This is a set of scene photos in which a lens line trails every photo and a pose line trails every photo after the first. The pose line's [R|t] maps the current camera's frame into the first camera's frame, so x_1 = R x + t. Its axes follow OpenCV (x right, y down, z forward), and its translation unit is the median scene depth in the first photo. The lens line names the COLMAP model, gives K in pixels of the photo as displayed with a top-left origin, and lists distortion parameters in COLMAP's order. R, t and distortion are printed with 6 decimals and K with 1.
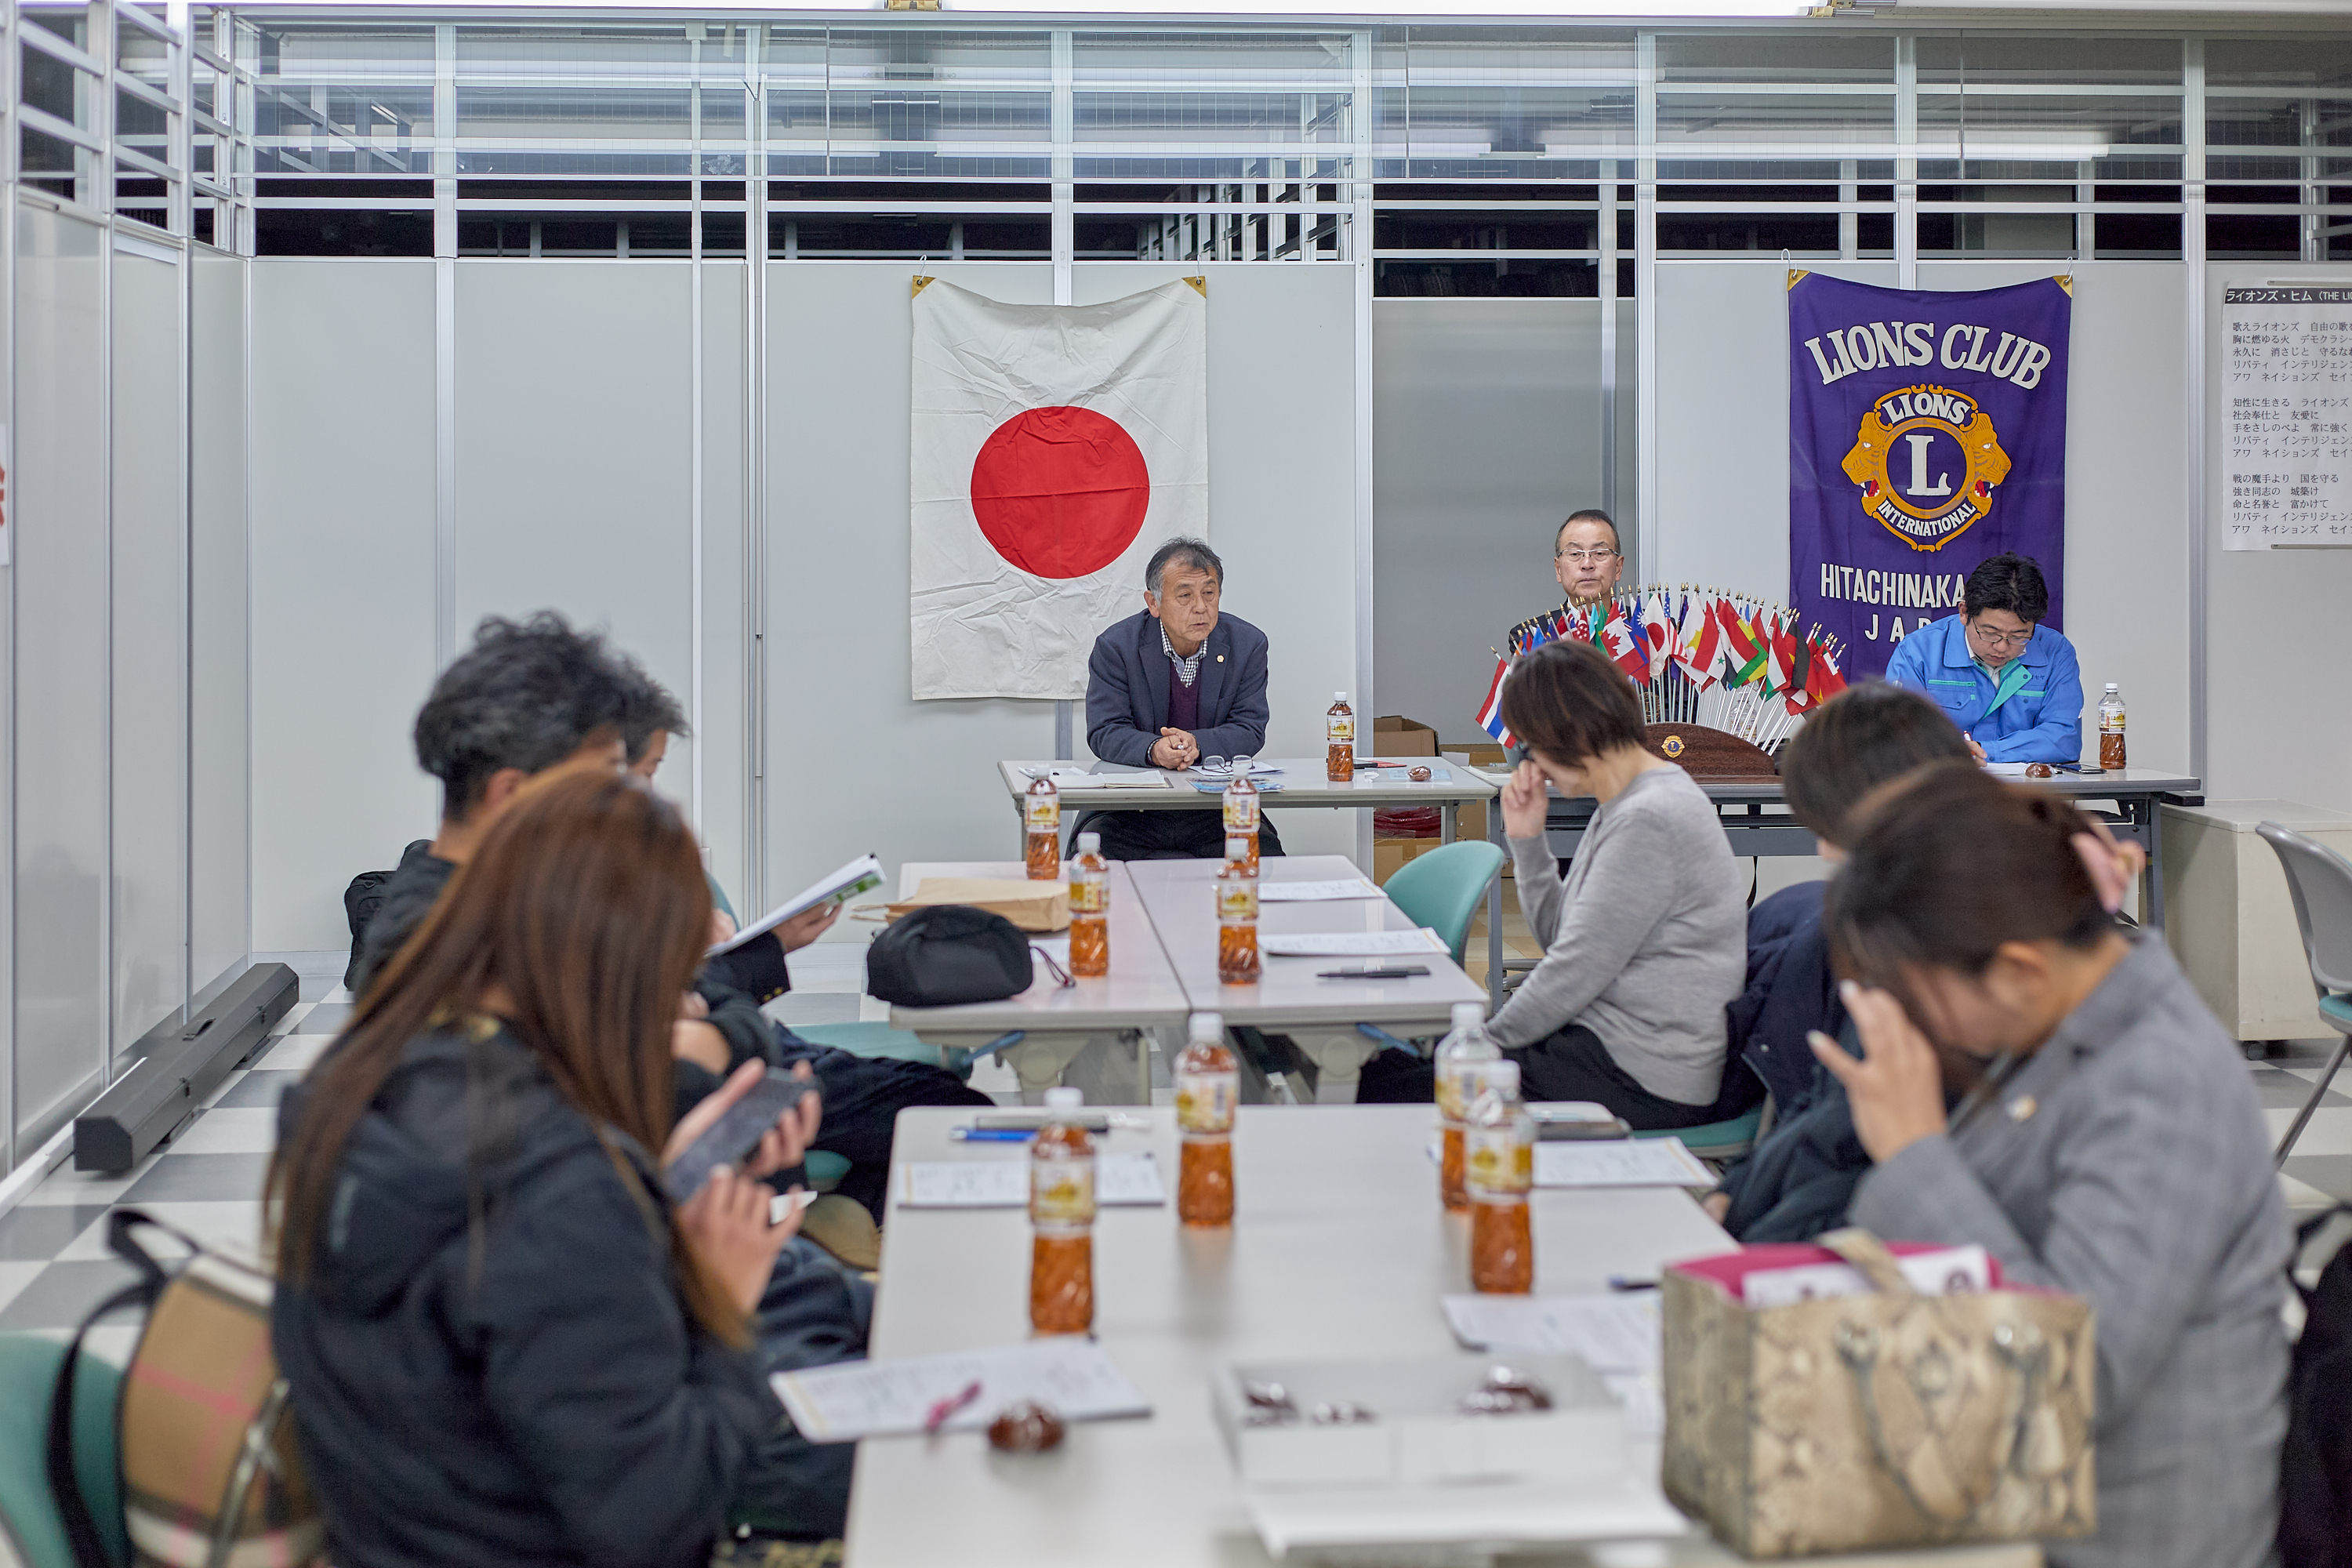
lens RADIAL K [[3319.8, 0, 1173.0], [0, 3319.8, 476.3], [0, 0, 1]] dist [-0.001381, 0.000000]
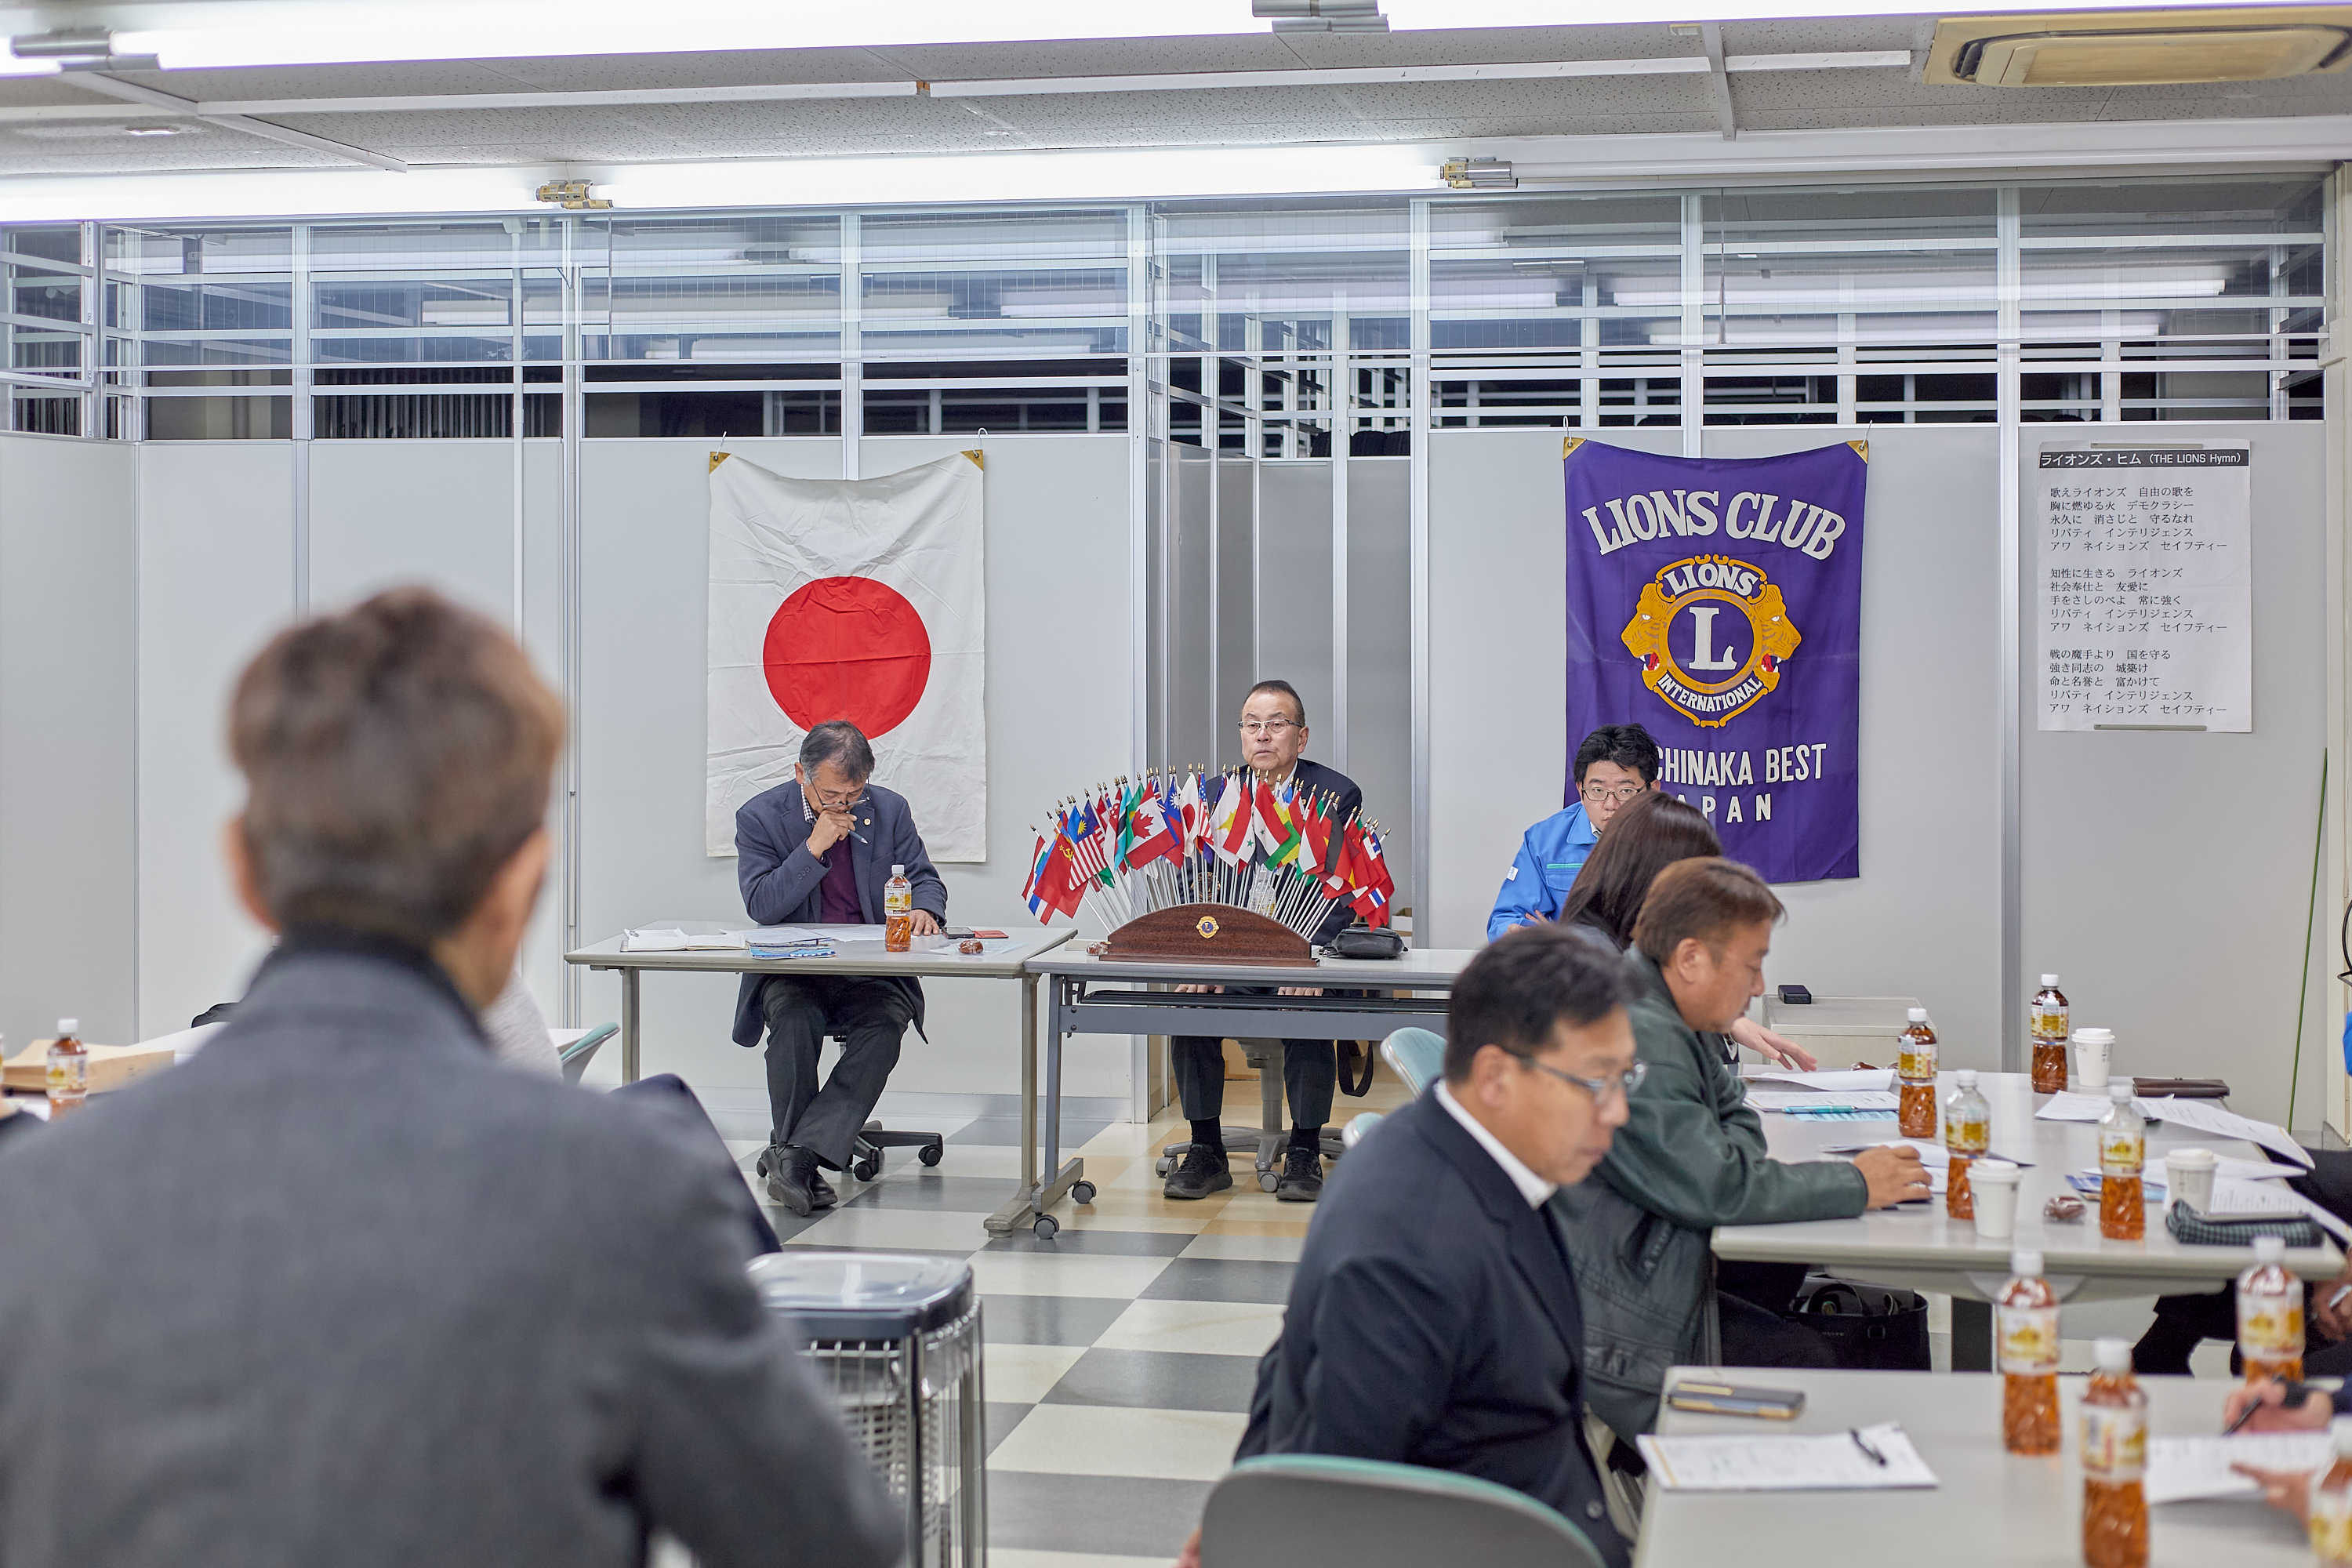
lens RADIAL K [[3319.8, 0, 1192.1], [0, 3319.8, 650.0], [0, 0, 1]] dist [-0.001381, 0.000000]
pose [[0.962888, 0.007847, -0.269788, 0.342973], [-0.003341, 0.999847, 0.017156, -0.016025], [0.269881, -0.015618, 0.962767, 0.028602]]
